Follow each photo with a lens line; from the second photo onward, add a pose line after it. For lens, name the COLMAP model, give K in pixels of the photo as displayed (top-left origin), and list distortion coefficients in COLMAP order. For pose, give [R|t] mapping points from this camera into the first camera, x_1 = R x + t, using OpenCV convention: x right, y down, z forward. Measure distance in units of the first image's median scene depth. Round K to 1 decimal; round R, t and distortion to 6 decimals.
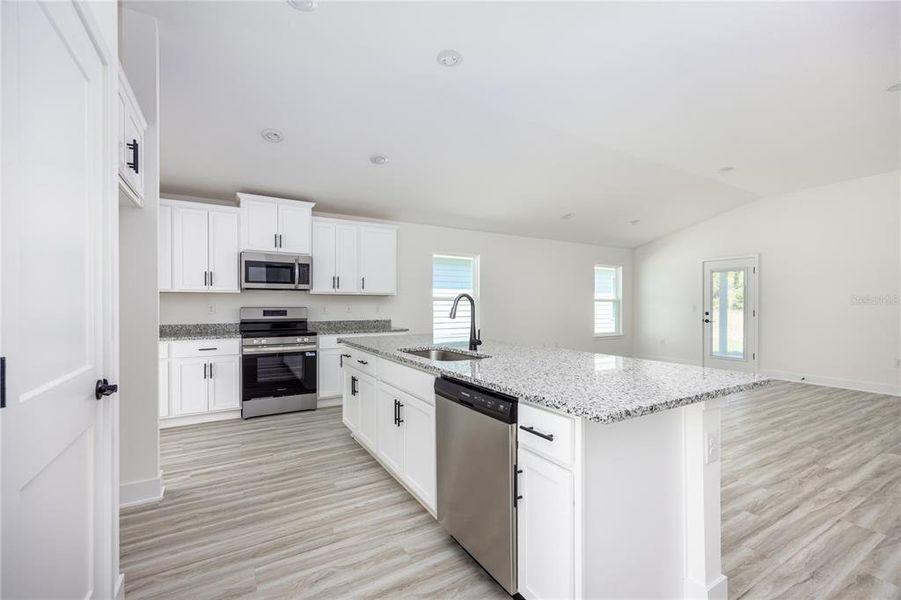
lens RADIAL K [[389.8, 0, 450.8], [0, 389.8, 304.1], [0, 0, 1]] dist [0.007598, 0.000291]
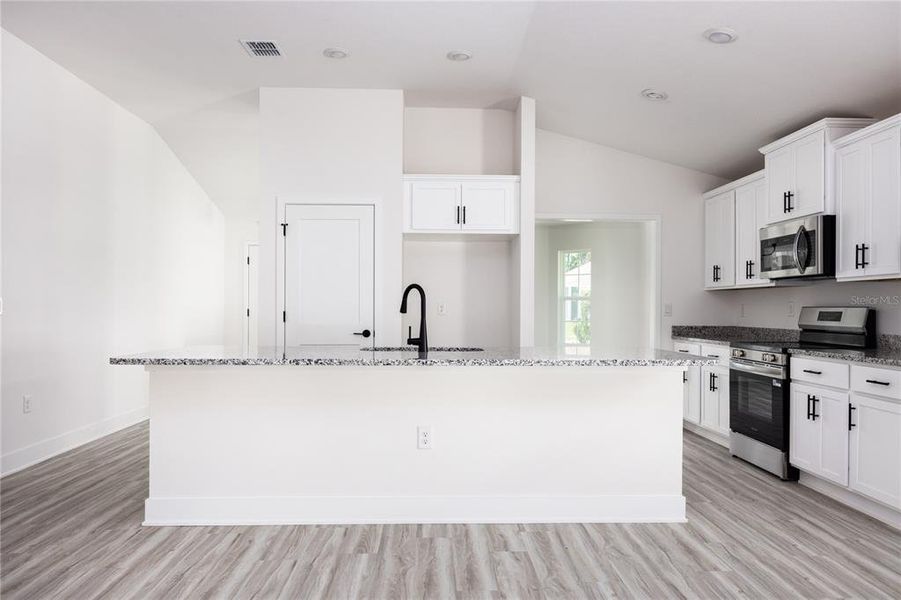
lens RADIAL K [[621.9, 0, 453.9], [0, 621.9, 307.8], [0, 0, 1]] dist [-0.006747, -0.001474]
pose [[-0.478202, -0.004599, -0.878238, 0.715505], [-0.004363, 0.999986, -0.002861, 0.016262], [0.878239, 0.002464, -0.478215, 1.019402]]
